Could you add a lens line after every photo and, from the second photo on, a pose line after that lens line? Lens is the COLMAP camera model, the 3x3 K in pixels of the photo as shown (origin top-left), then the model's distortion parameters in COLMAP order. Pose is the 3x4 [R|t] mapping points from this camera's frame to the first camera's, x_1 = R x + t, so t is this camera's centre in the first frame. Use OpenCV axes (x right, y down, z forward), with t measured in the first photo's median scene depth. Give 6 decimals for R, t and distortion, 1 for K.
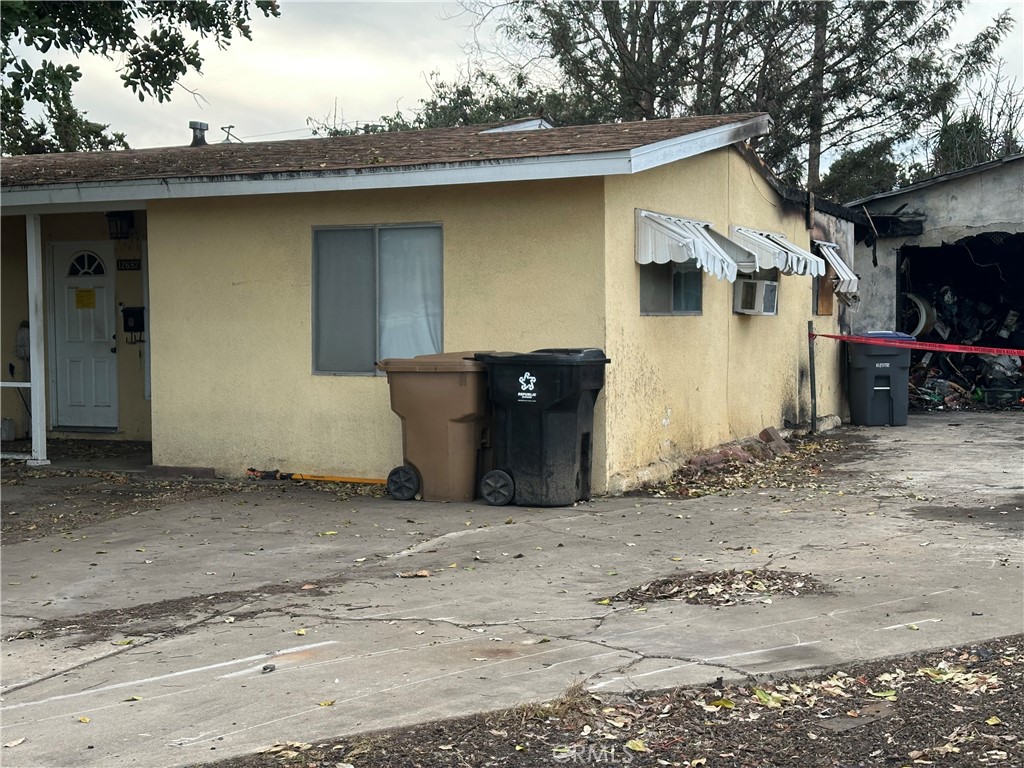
lens RADIAL K [[1416.3, 0, 508.9], [0, 1416.3, 390.5], [0, 0, 1]] dist [0.131286, 0.000000]
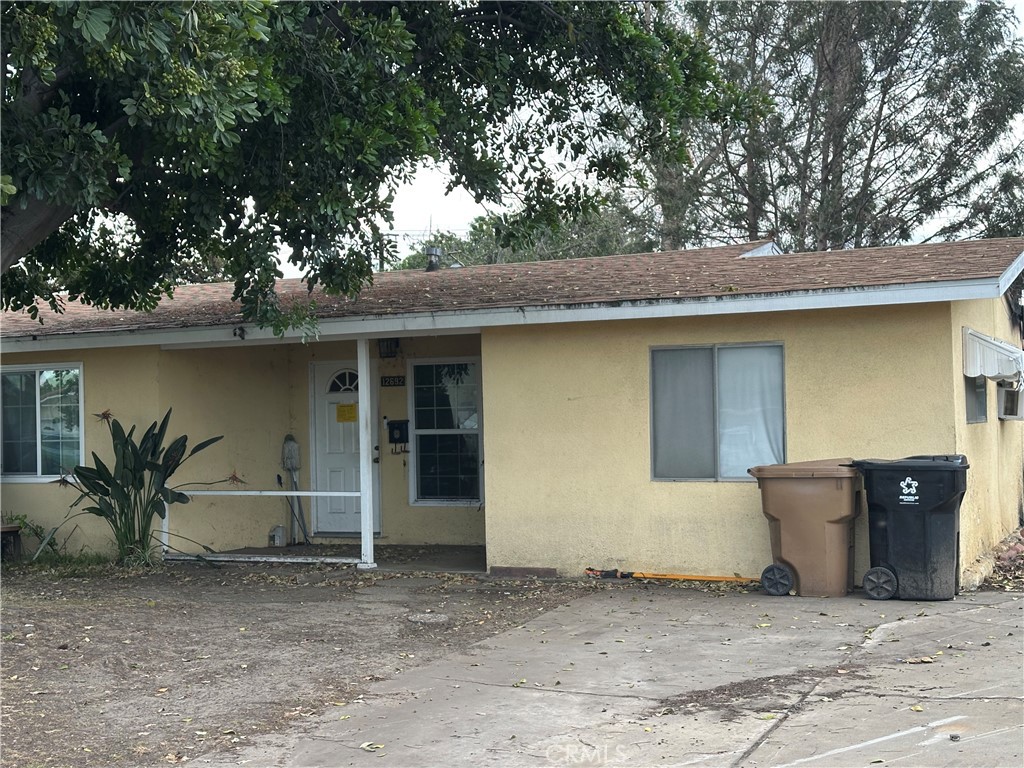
lens RADIAL K [[1416.3, 0, 501.2], [0, 1416.3, 394.1], [0, 0, 1]] dist [0.131286, 0.000000]
pose [[0.999673, -0.013365, 0.021789, -0.276622], [0.014819, 0.997576, -0.067995, -0.005383], [-0.020827, 0.068295, 0.997448, -0.093458]]
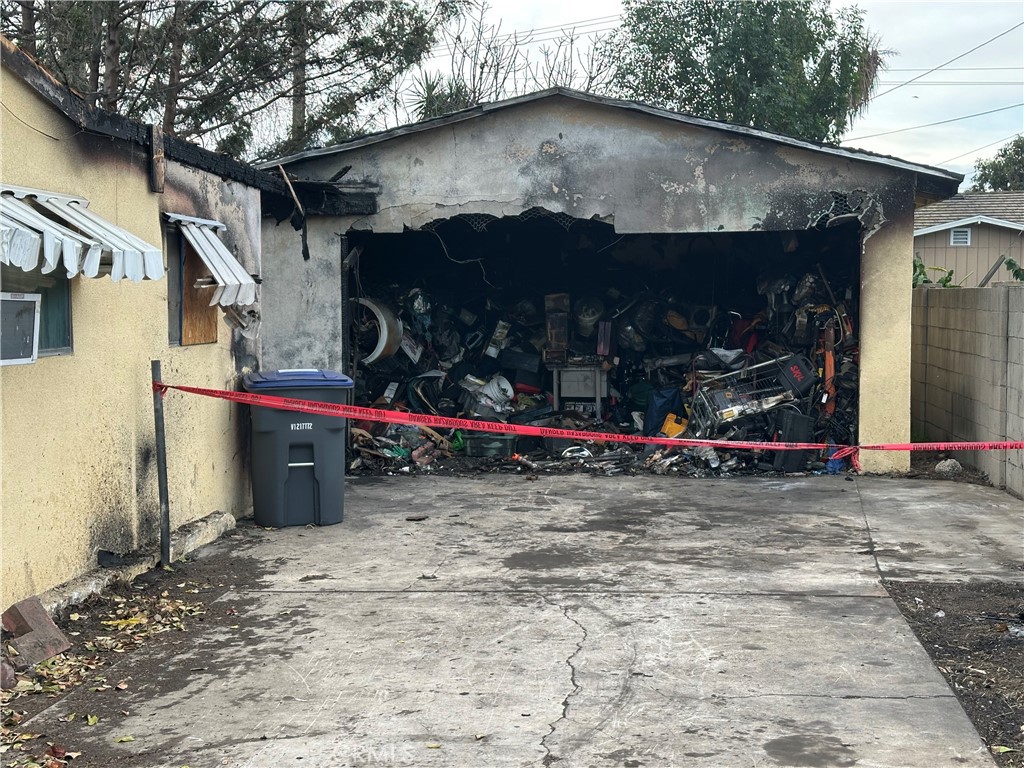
lens RADIAL K [[1416.3, 0, 498.9], [0, 1416.3, 384.3], [0, 0, 1]] dist [0.131286, 0.000000]
pose [[0.945944, -0.013456, 0.324051, 0.208876], [0.010938, 0.999894, 0.009590, -0.057150], [-0.324145, -0.005527, 0.945991, 0.580020]]
